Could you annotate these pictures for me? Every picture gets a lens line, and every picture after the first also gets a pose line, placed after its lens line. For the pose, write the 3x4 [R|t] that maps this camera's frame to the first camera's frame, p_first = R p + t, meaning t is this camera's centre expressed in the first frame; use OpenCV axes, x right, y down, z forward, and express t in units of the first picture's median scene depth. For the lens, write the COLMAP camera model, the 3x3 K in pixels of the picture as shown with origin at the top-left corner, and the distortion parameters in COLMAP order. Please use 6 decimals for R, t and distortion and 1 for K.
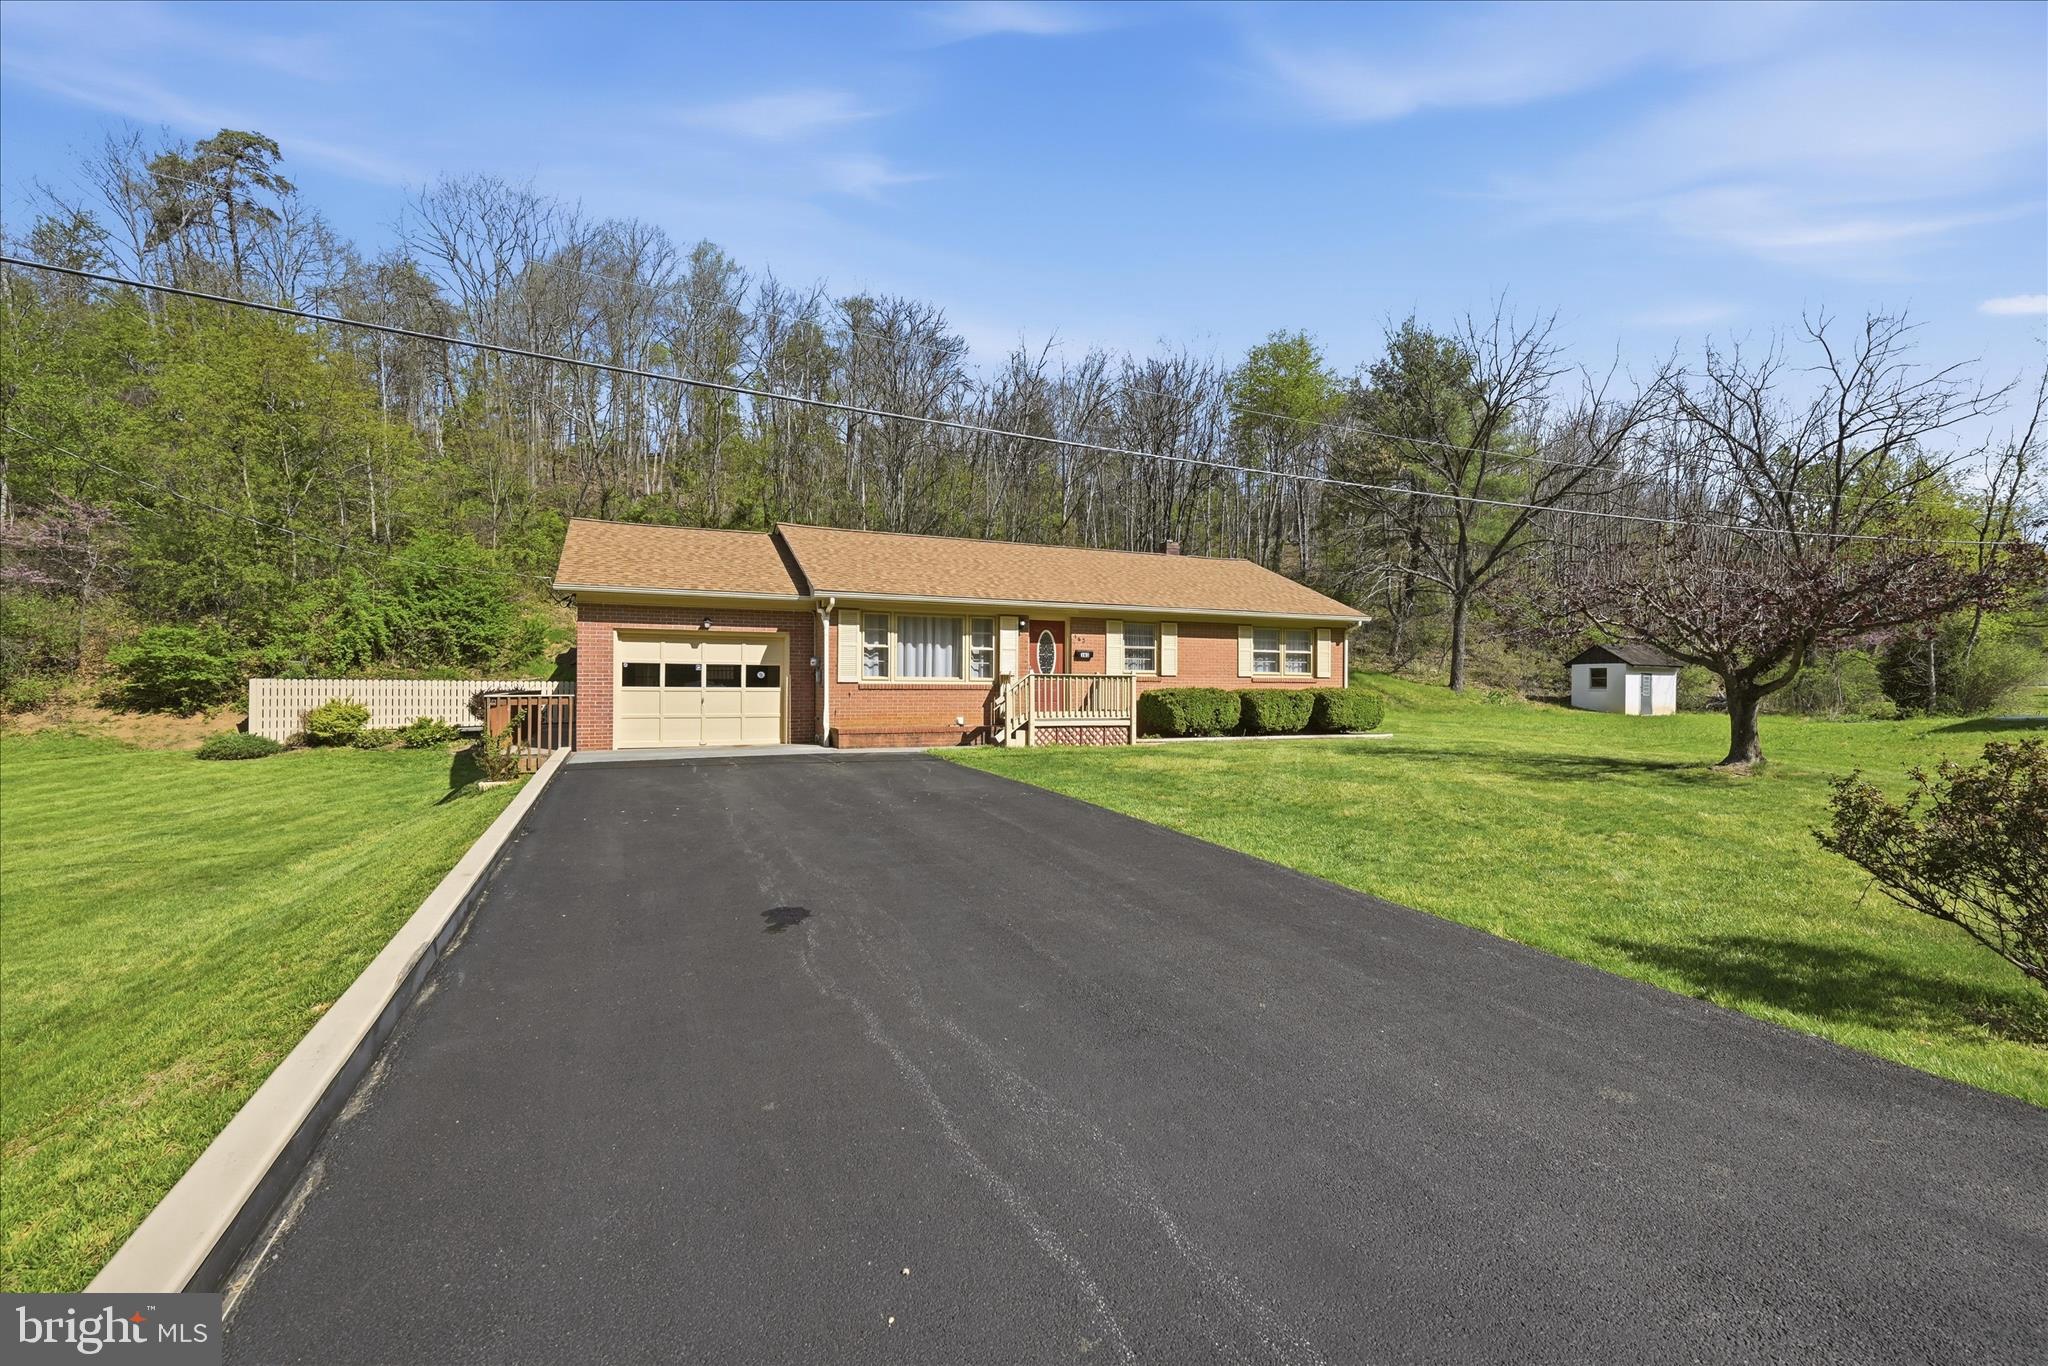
lens RADIAL K [[893.3, 0, 1003.4], [0, 893.3, 673.6], [0, 0, 1]] dist [0.010117, 0.002631]
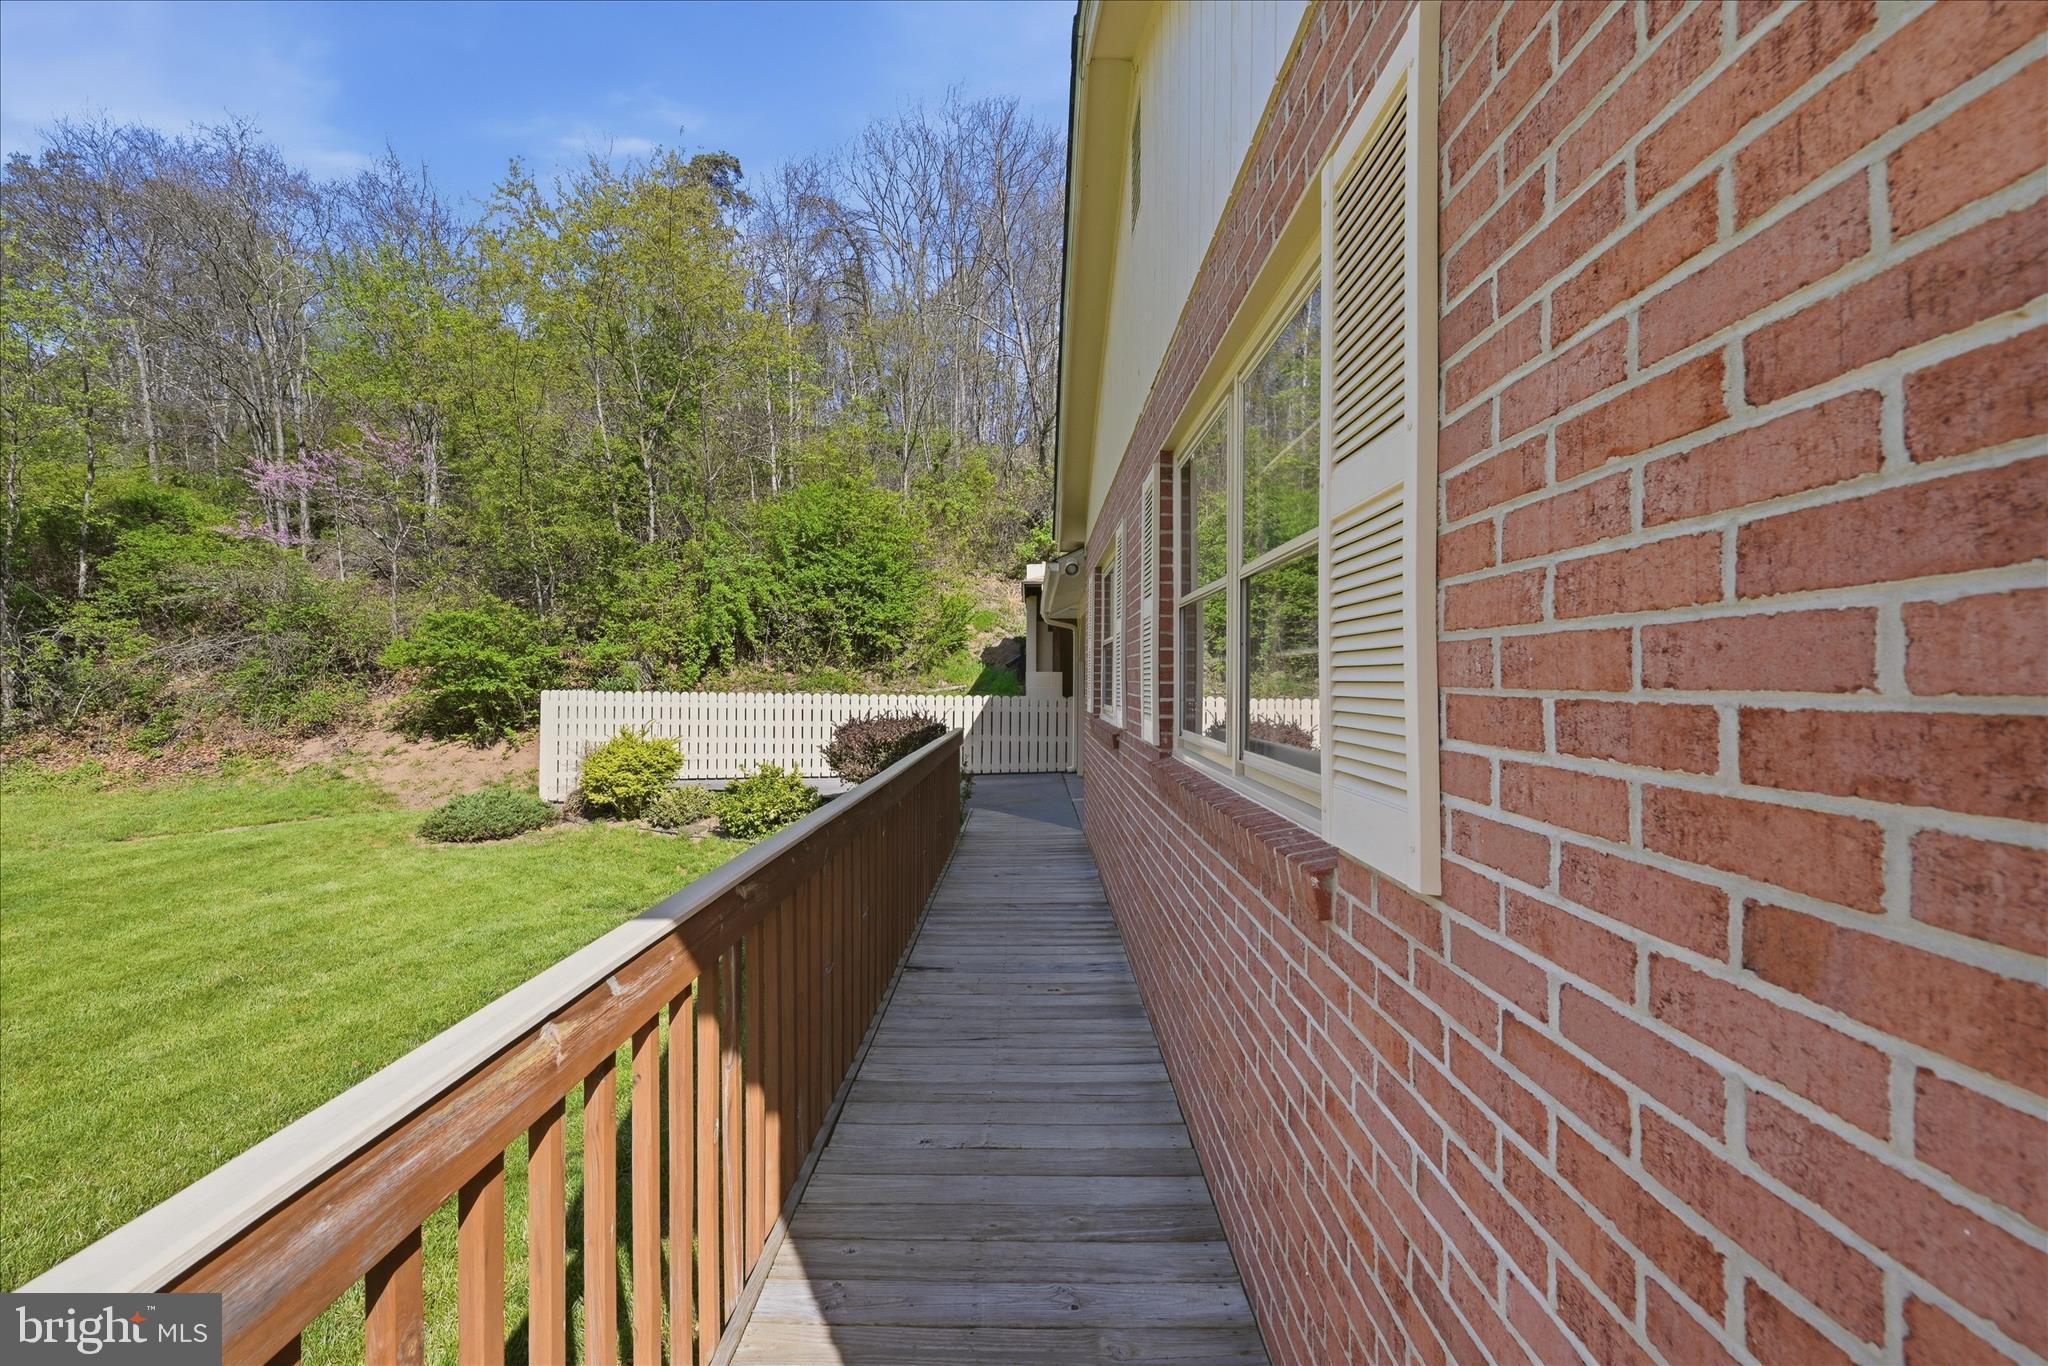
lens RADIAL K [[803.4, 0, 1014.8], [0, 803.4, 671.5], [0, 0, 1]] dist [0.001598, 0.000085]
pose [[0.915338, -0.002950, -0.402675, -0.402476], [0.001988, 0.999994, -0.002807, -0.006096], [0.402681, 0.001769, 0.915339, 0.782177]]
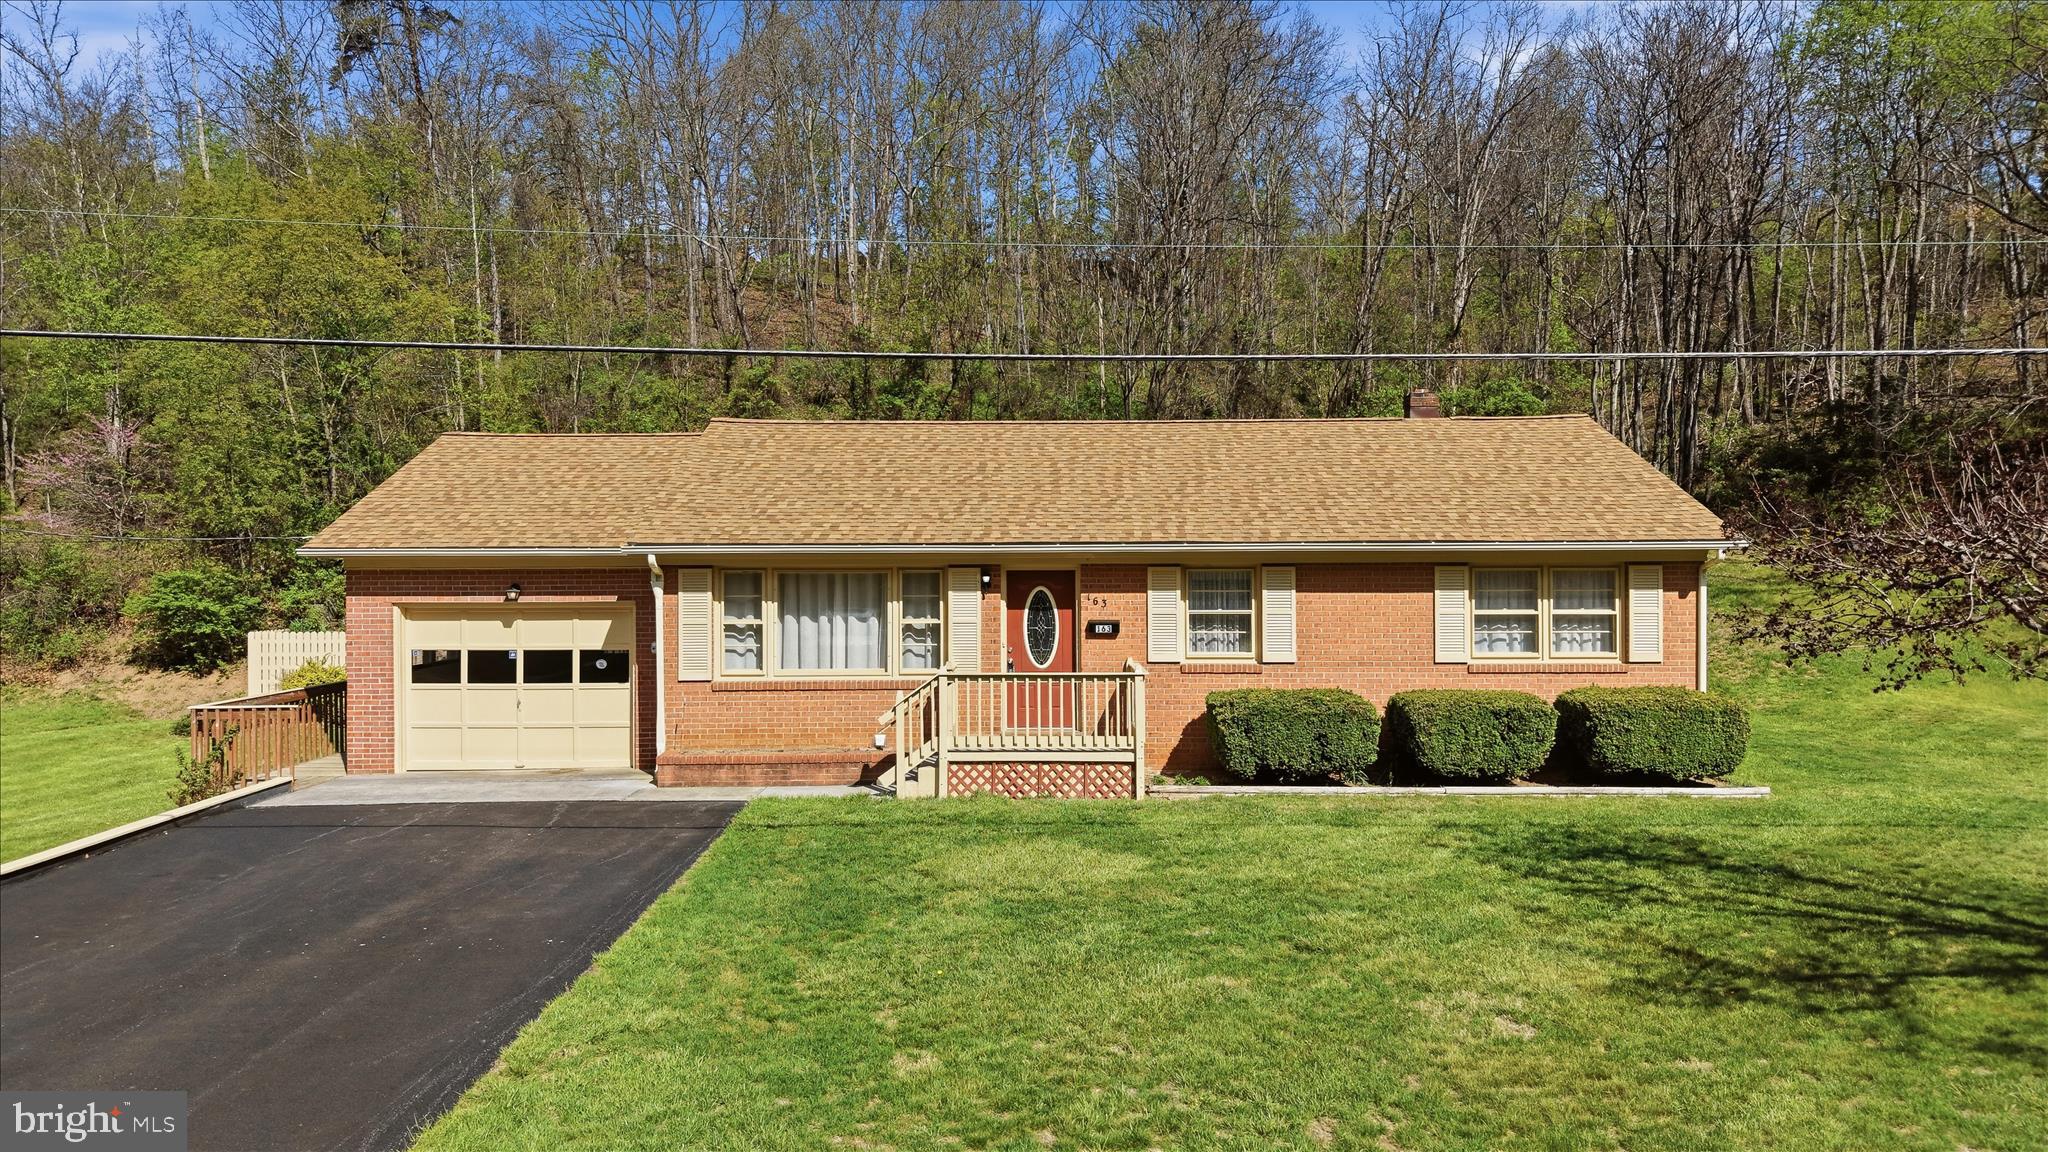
lens RADIAL K [[1380.1, 0, 1003.0], [0, 1380.1, 579.1], [0, 0, 1]] dist [0.056028, -0.047485]
pose [[0.913265, -0.007338, -0.407299, 0.377201], [0.016326, 0.999694, 0.018598, -0.067779], [0.407038, -0.023635, 0.913105, 0.152816]]
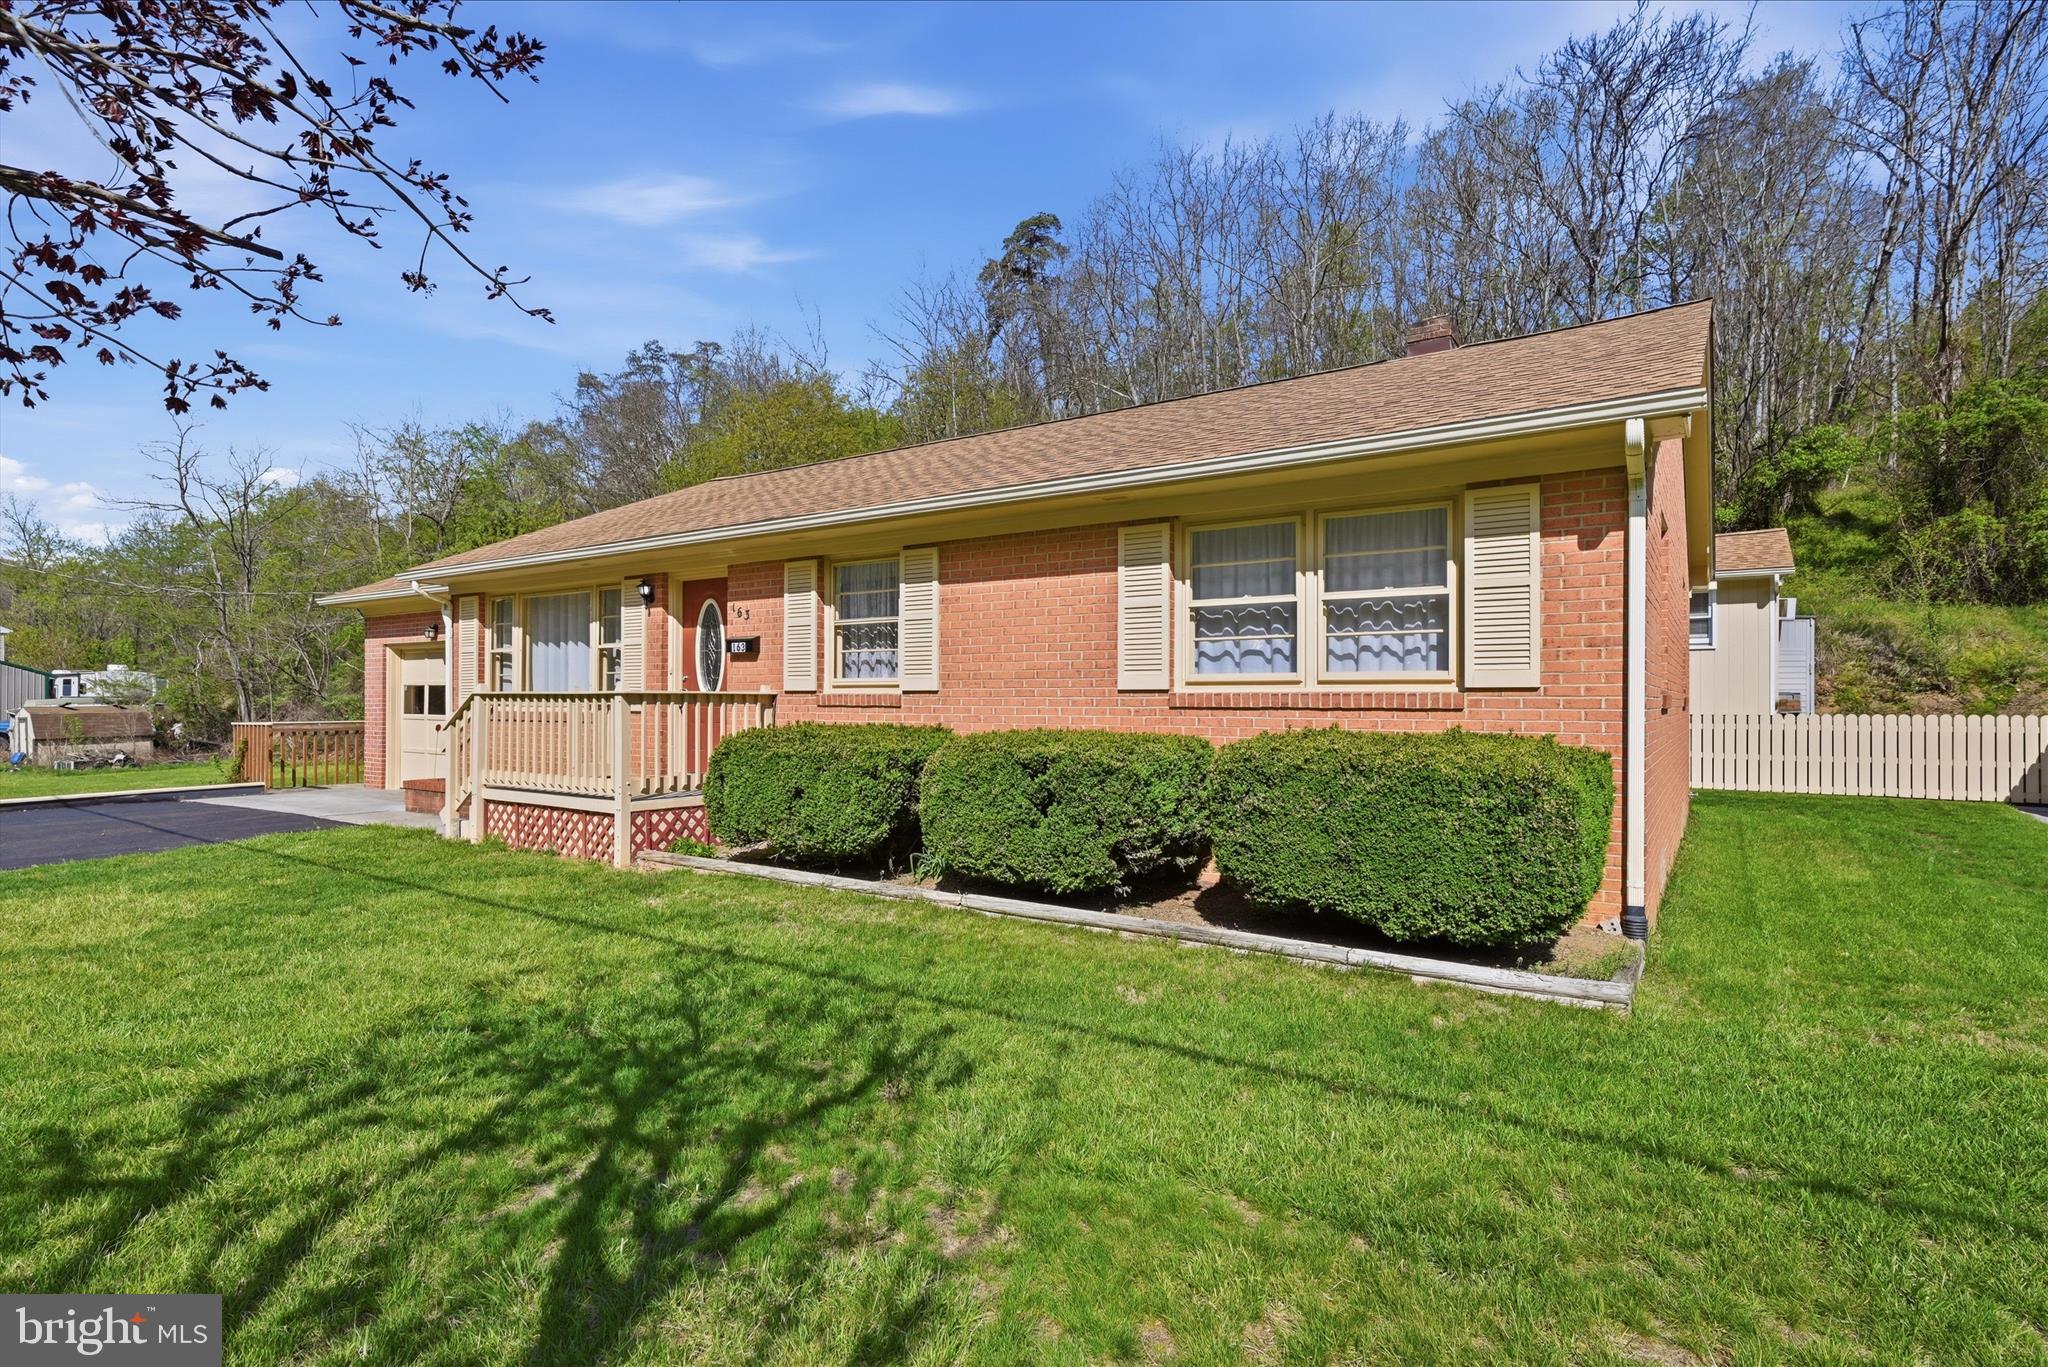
lens RADIAL K [[1034.9, 0, 1015.4], [0, 1034.9, 692.8], [0, 0, 1]] dist [-0.000517, 0.000086]
pose [[0.530901, -0.015256, -0.847297, 0.565470], [0.005376, 0.999878, -0.014635, 0.009010], [0.847417, 0.003215, 0.530918, 0.808227]]
